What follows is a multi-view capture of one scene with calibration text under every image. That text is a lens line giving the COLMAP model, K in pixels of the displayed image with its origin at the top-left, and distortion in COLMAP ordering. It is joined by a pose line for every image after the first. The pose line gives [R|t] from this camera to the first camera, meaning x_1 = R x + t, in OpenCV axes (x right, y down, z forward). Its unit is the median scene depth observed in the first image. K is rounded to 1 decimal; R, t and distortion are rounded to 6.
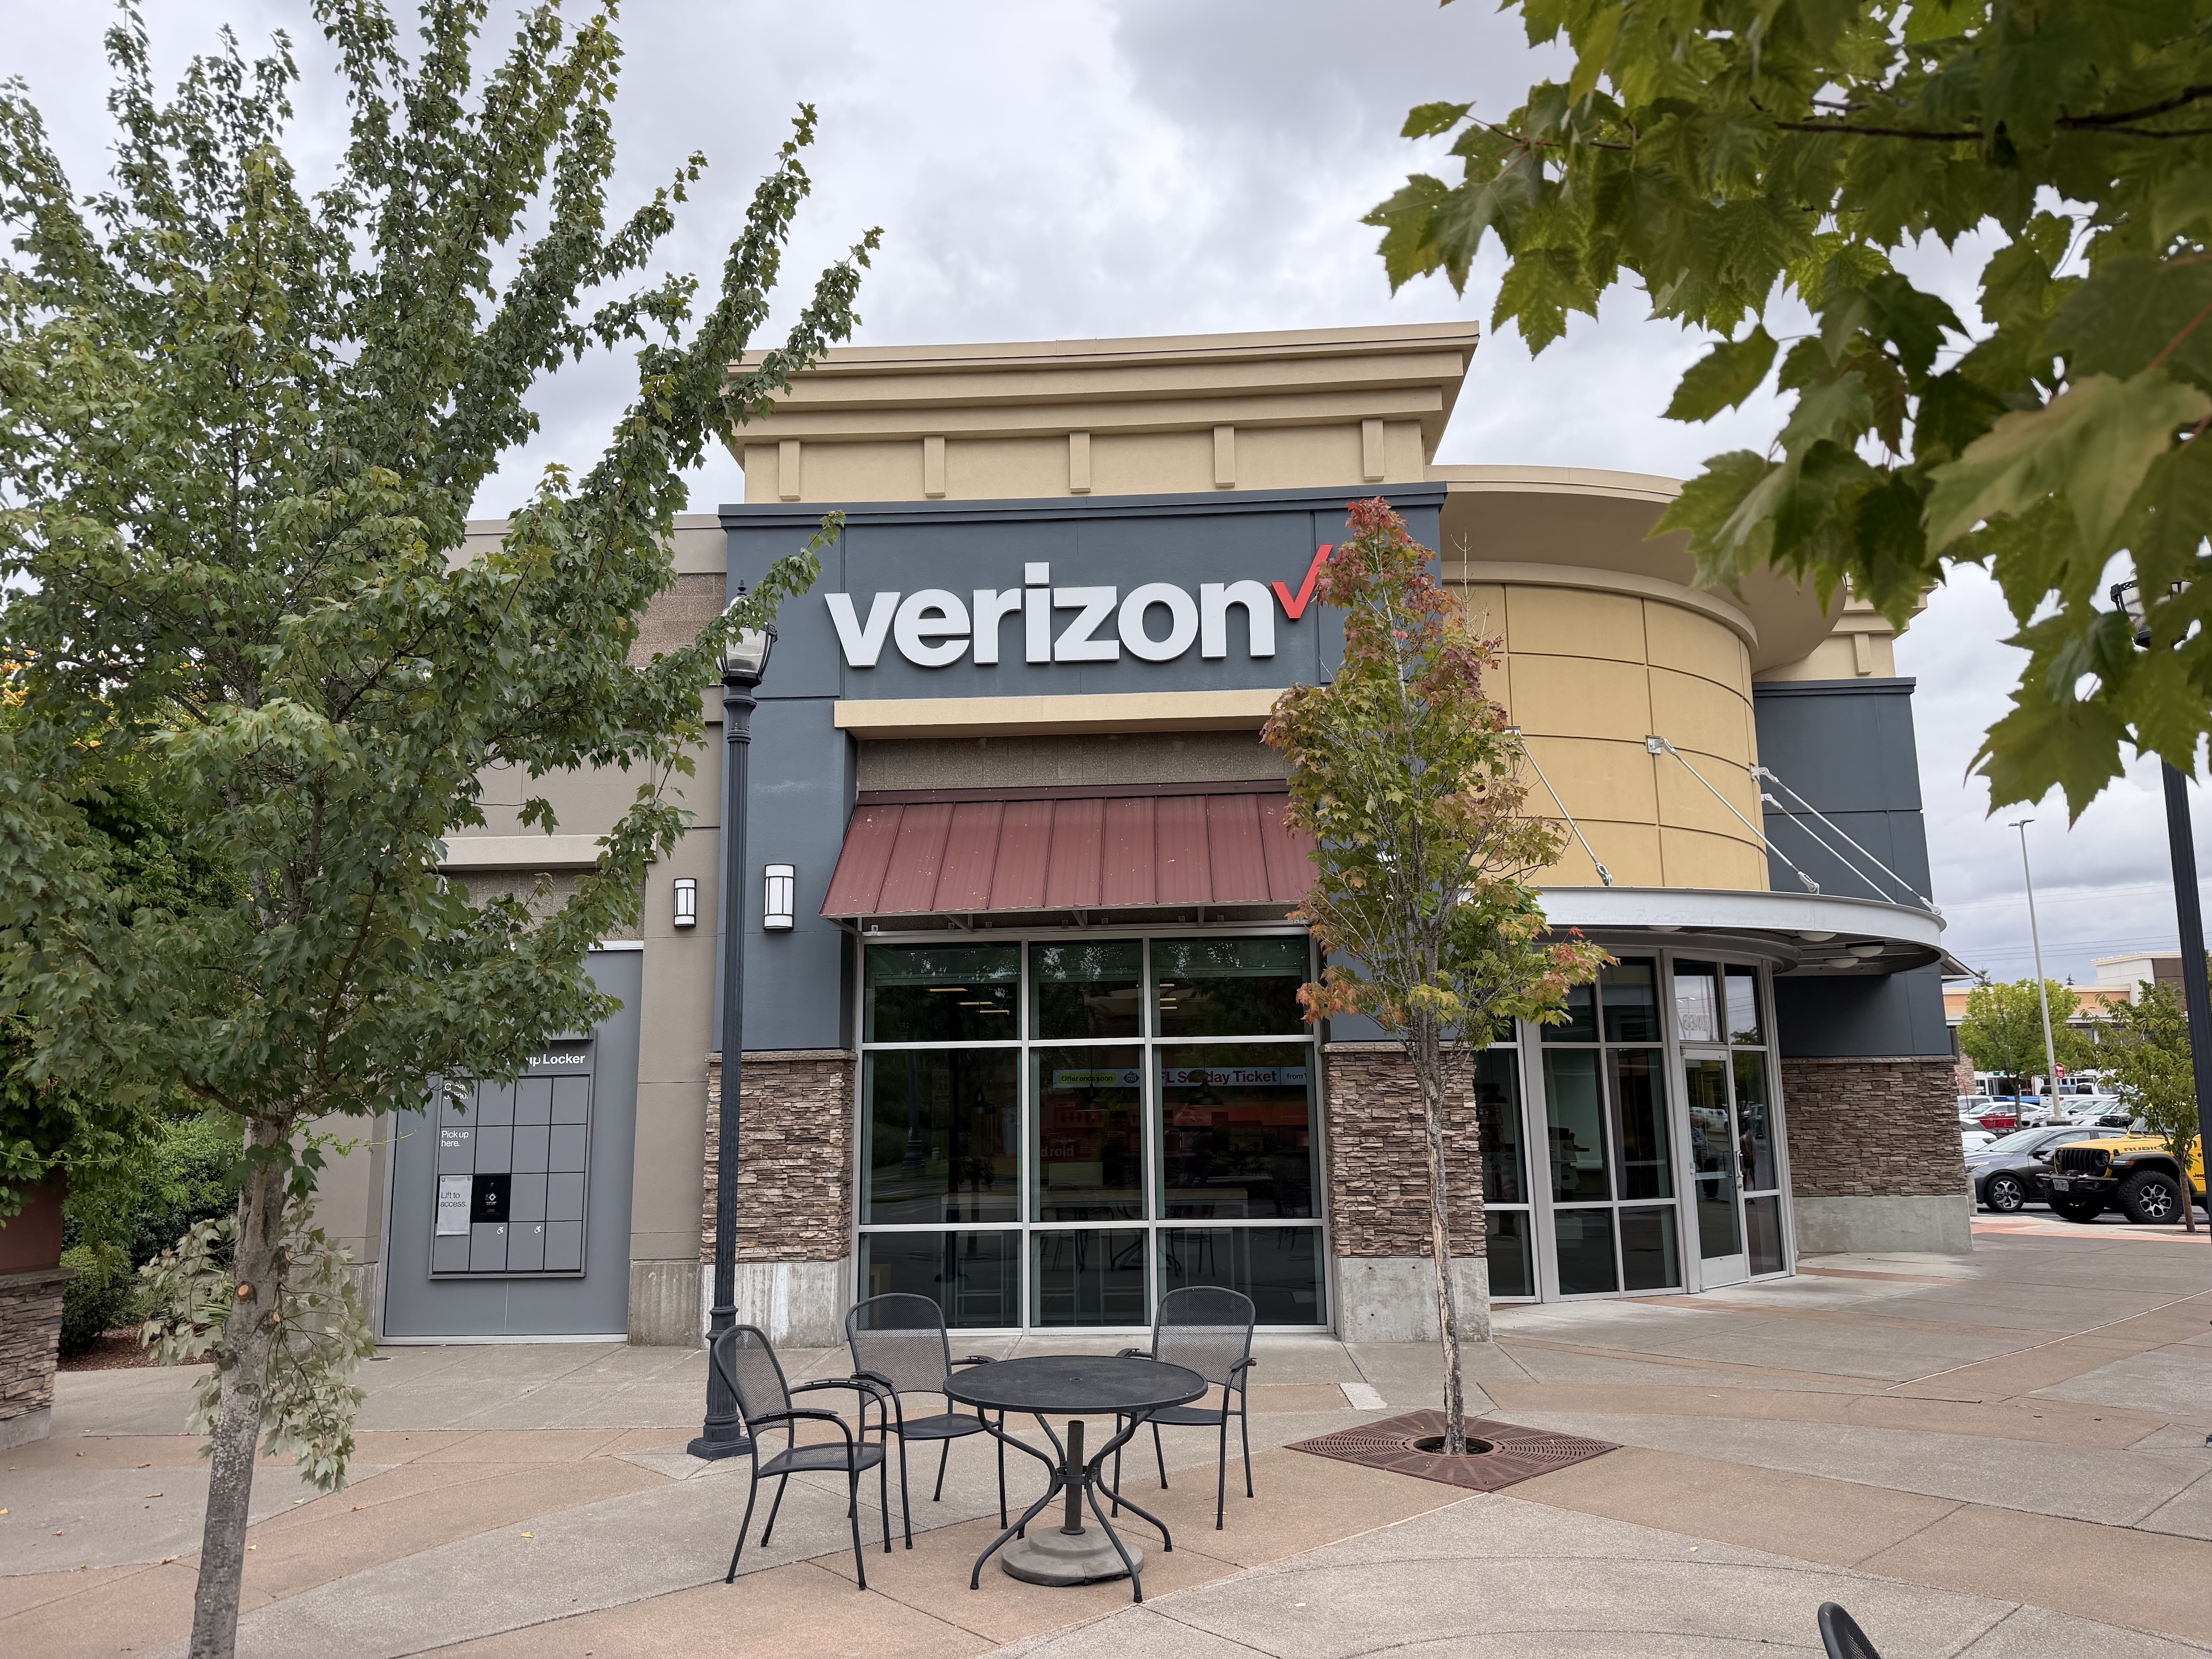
lens RADIAL K [[1536.1, 0, 1099.4], [0, 1536.1, 815.9], [0, 0, 1]] dist [0.077247, -0.102227]
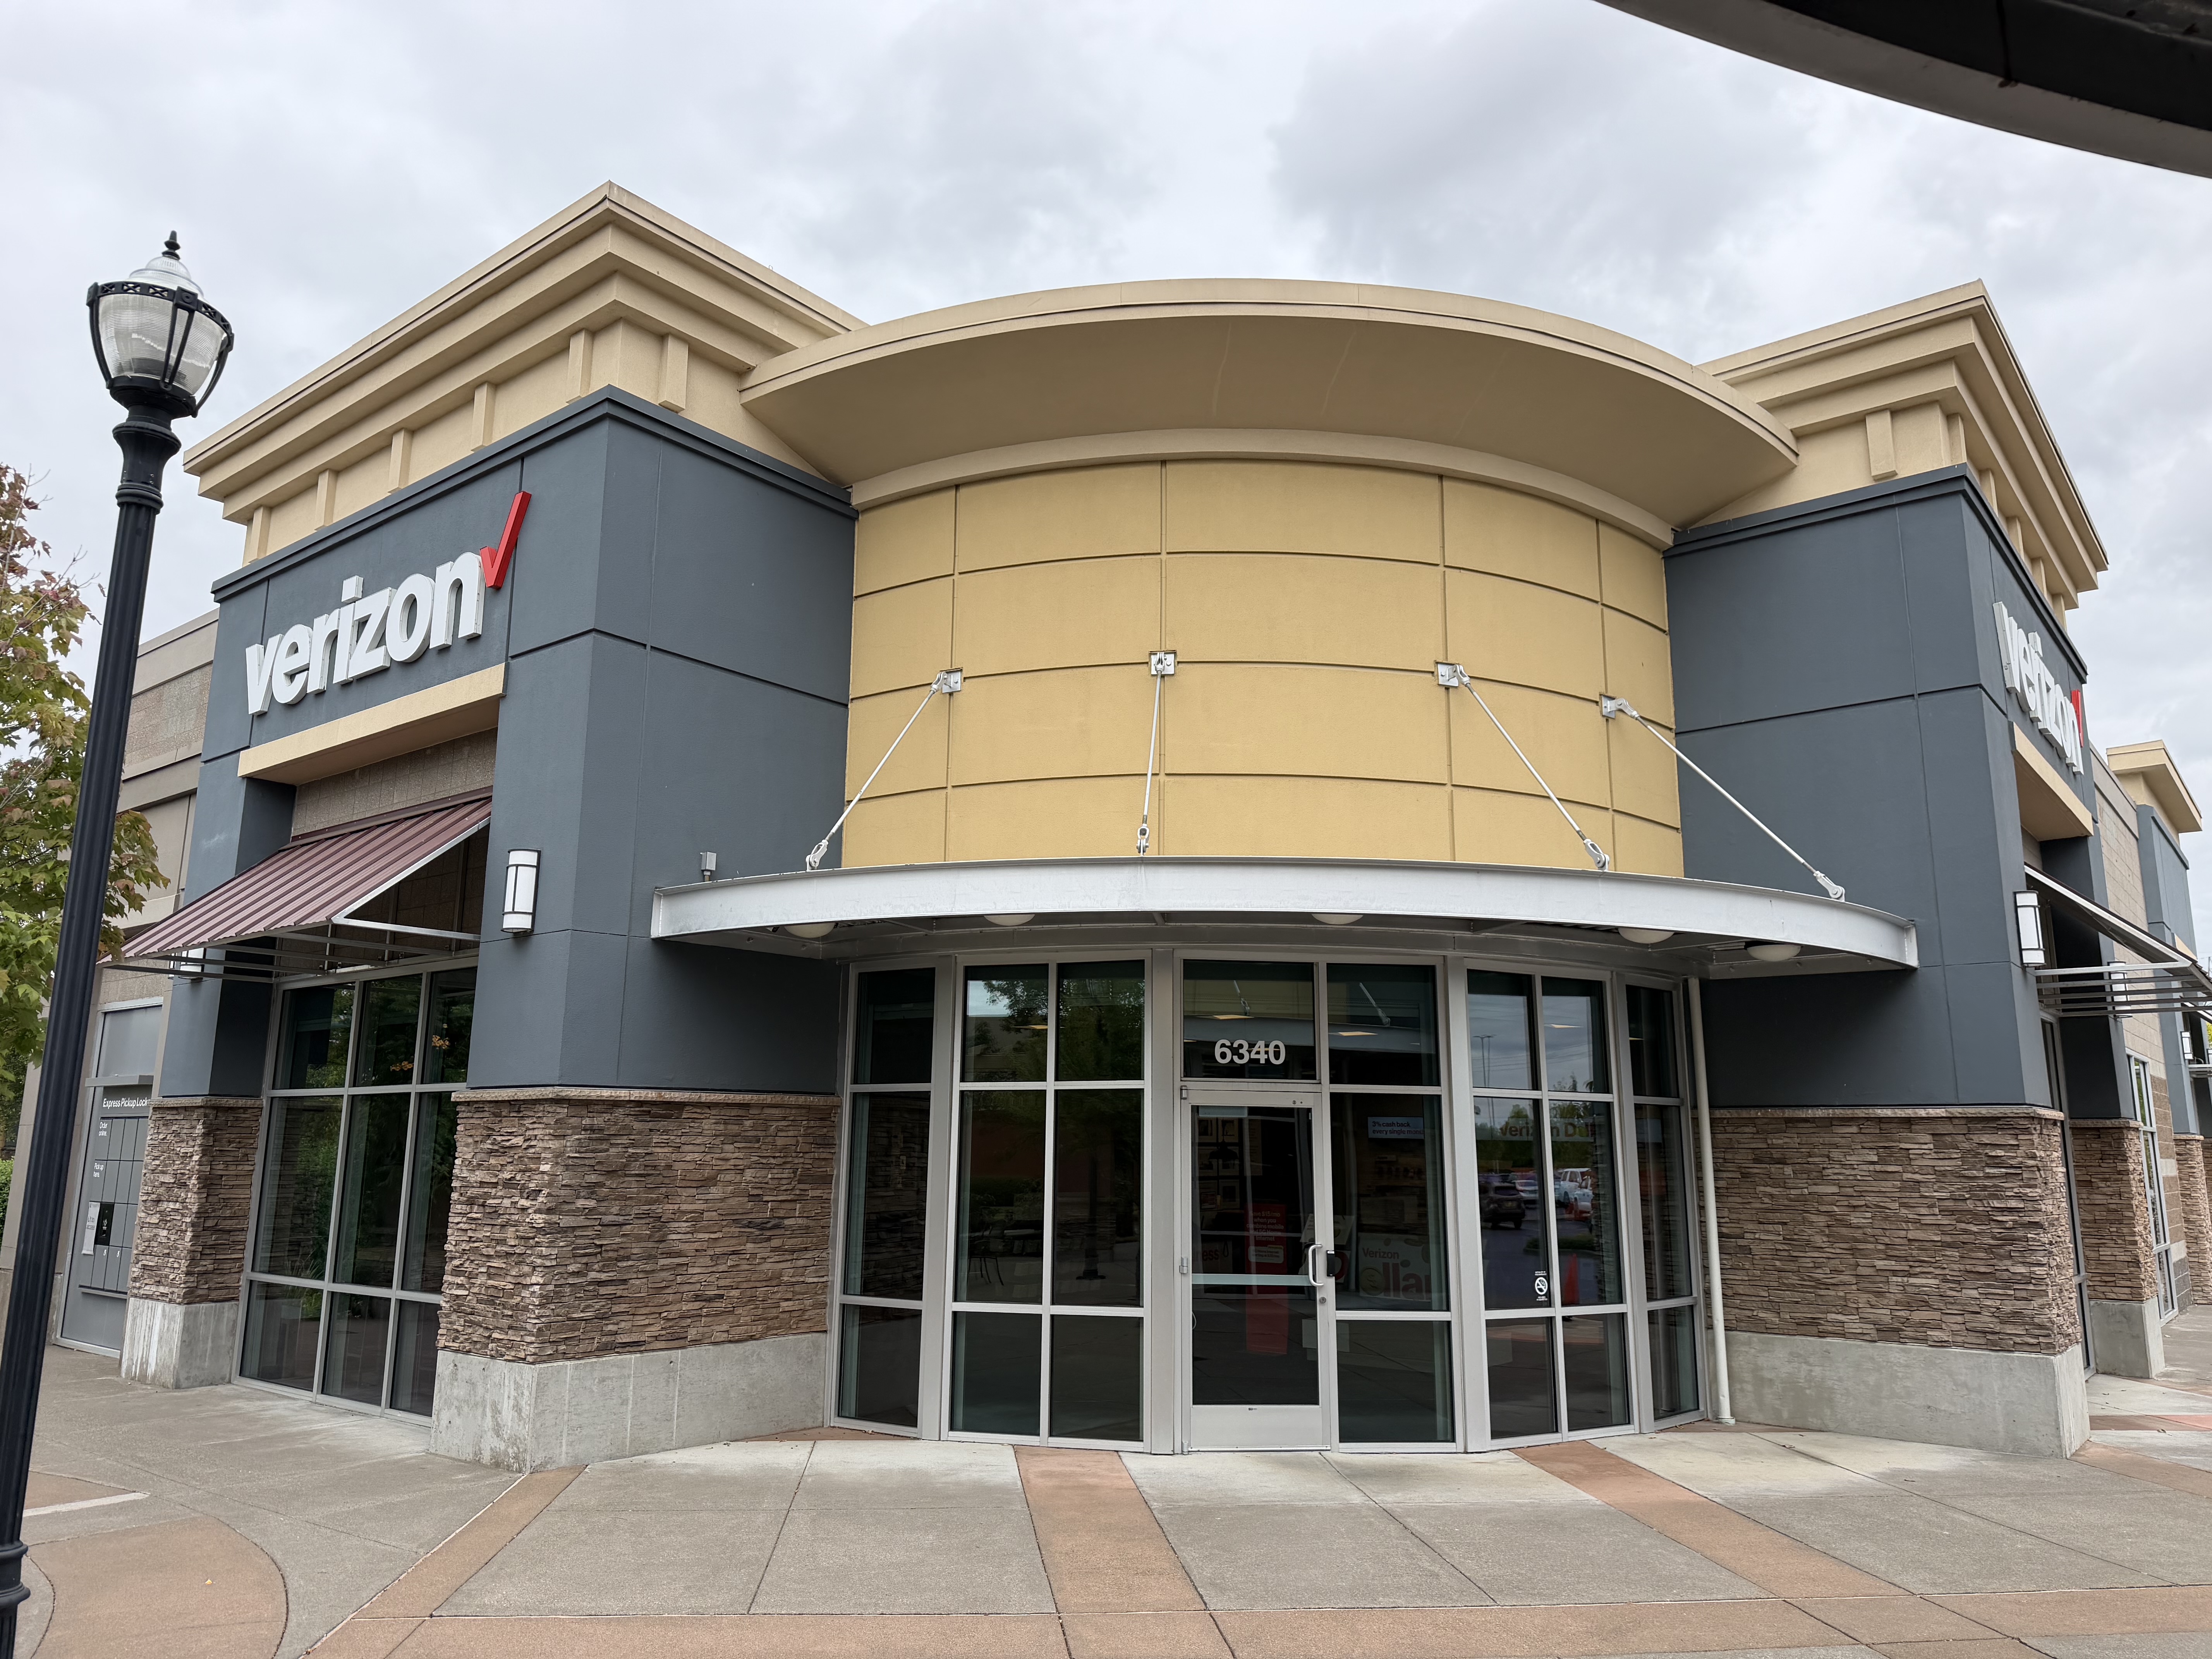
lens RADIAL K [[1536.1, 0, 1101.8], [0, 1536.1, 863.0], [0, 0, 1]] dist [0.077247, -0.102227]
pose [[0.810389, -0.085780, -0.579579, 0.866431], [0.087124, 0.995869, -0.025574, 0.072649], [0.579378, -0.029770, 0.814515, 0.492099]]
